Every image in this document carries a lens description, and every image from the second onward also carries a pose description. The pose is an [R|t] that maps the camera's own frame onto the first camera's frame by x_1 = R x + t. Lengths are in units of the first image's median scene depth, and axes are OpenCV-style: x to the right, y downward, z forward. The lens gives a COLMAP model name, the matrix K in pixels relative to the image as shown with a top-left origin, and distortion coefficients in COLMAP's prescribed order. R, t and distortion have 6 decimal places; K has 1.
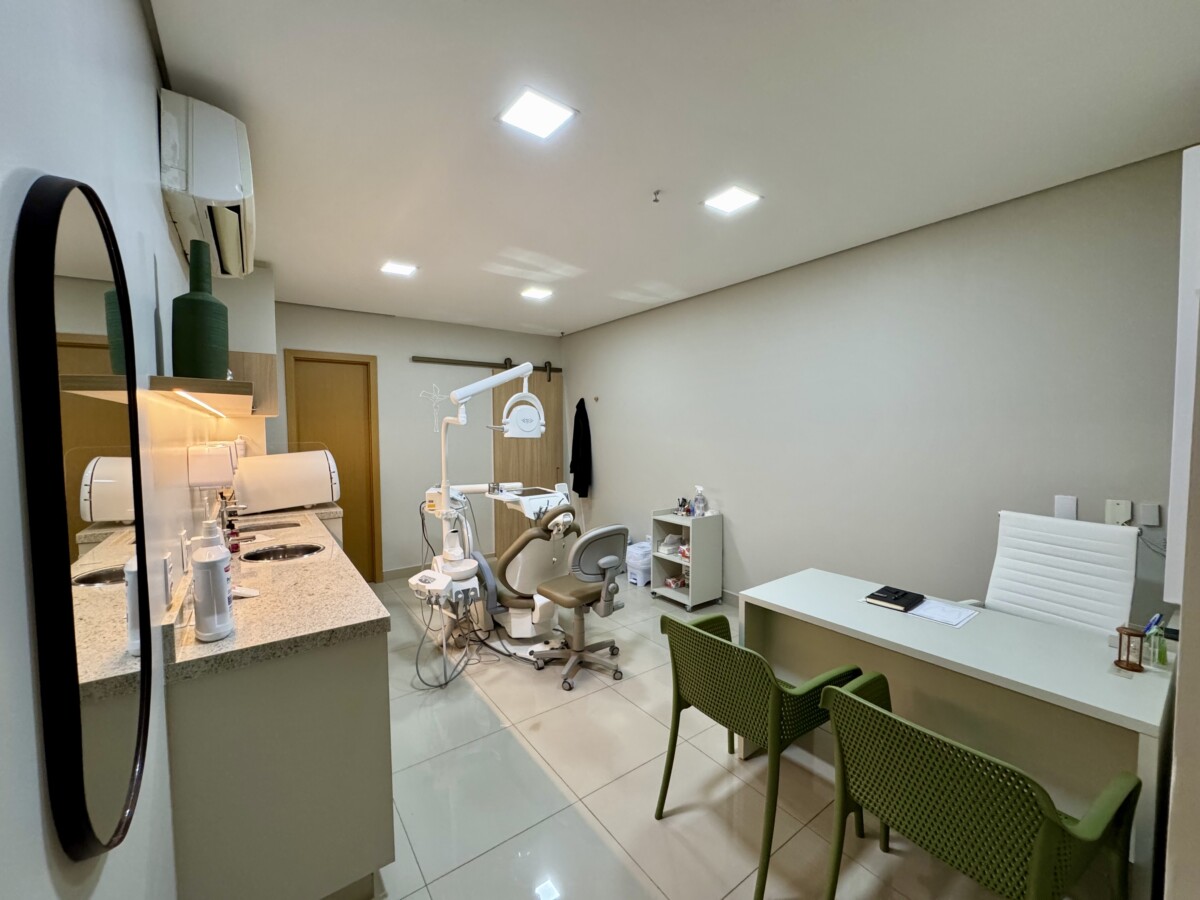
lens RADIAL K [[480.7, 0, 601.1], [0, 480.7, 451.8], [0, 0, 1]] dist [-0.007608, 0.000266]
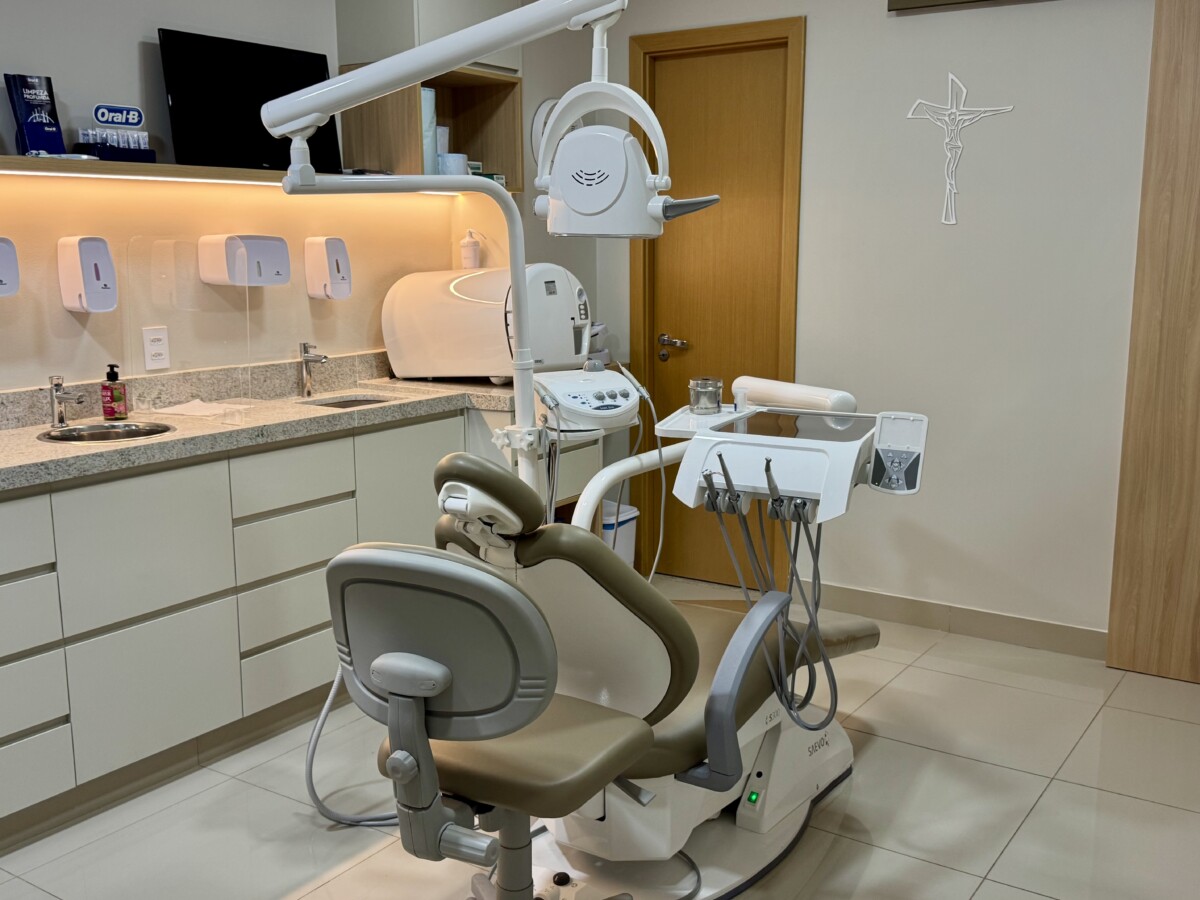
lens RADIAL K [[1203.0, 0, 600.9], [0, 1203.0, 451.7], [0, 0, 1]] dist [0.053816, 0.000000]
pose [[0.336918, 0.170302, -0.926004, 0.564320], [-0.043409, 0.985269, 0.165408, -0.019427], [0.940533, -0.015532, 0.339348, 0.707759]]
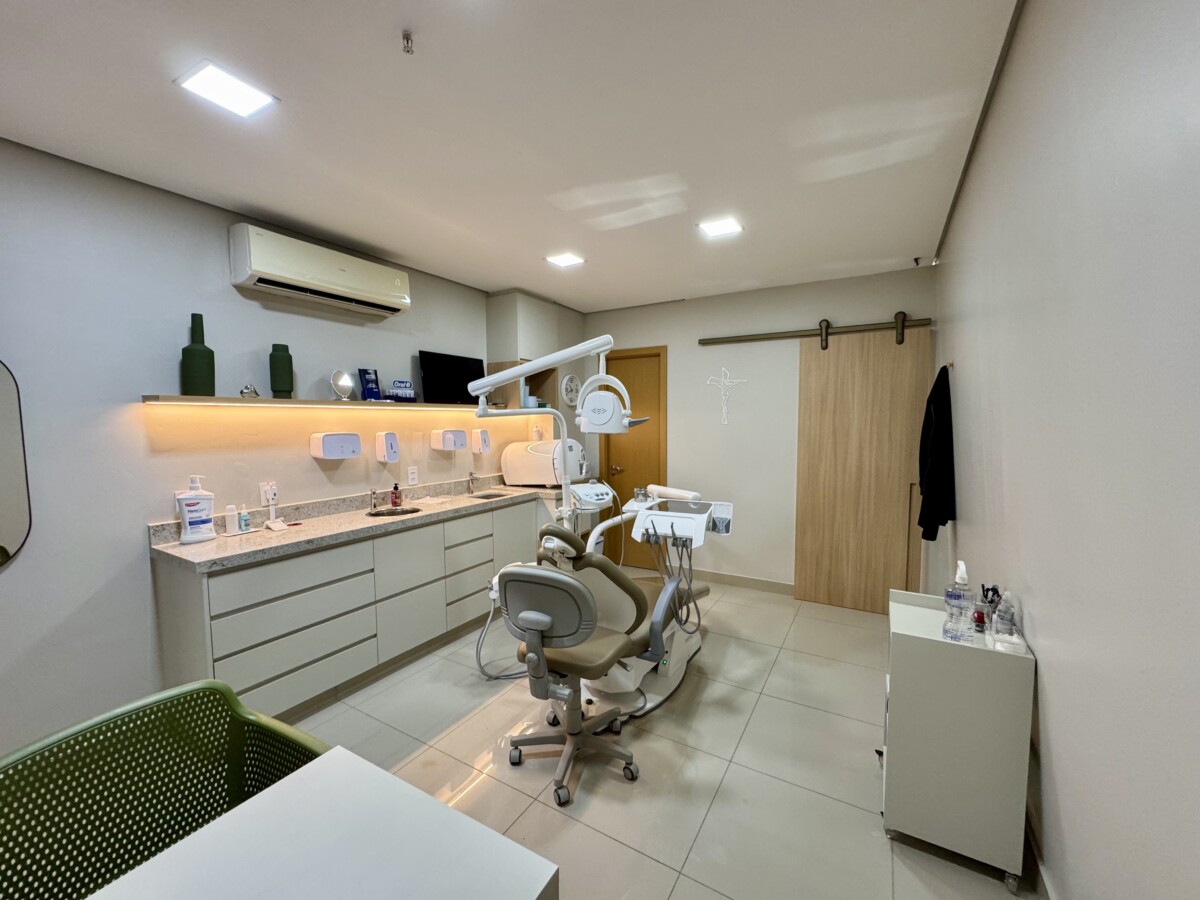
lens RADIAL K [[480.7, 0, 600.0], [0, 480.7, 452.2], [0, 0, 1]] dist [-0.007608, 0.000266]
pose [[0.392844, 0.064834, -0.917317, 0.534946], [-0.040577, 0.997762, 0.053142, -0.038158], [0.918710, 0.016345, 0.394595, 0.664652]]
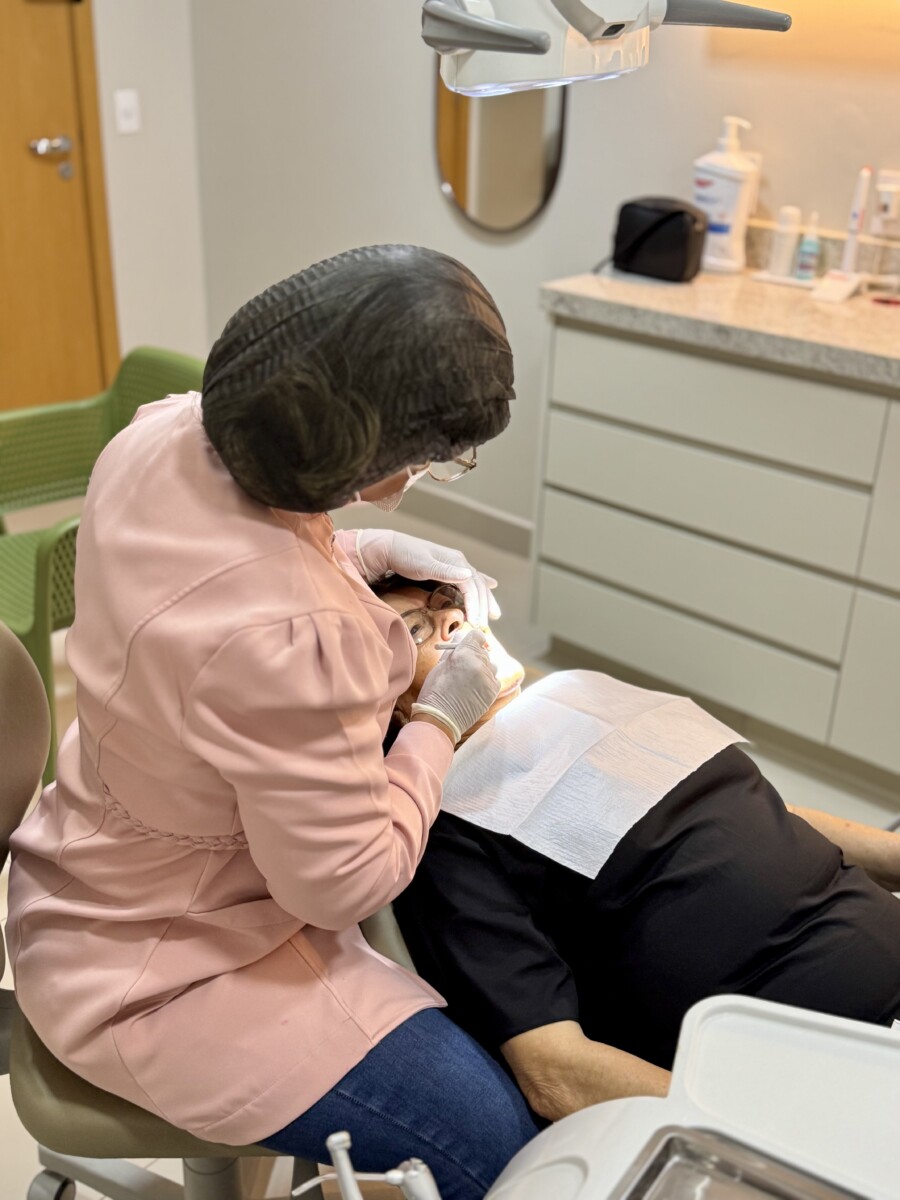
lens RADIAL K [[1323.0, 0, 449.7], [0, 1323.0, 599.1], [0, 0, 1]] dist [-0.002074, 0.000000]
pose [[-0.980274, 0.048004, -0.191723, 0.037152], [-0.044331, 0.891933, 0.449989, -0.052409], [0.192606, 0.449612, -0.872211, 1.269095]]
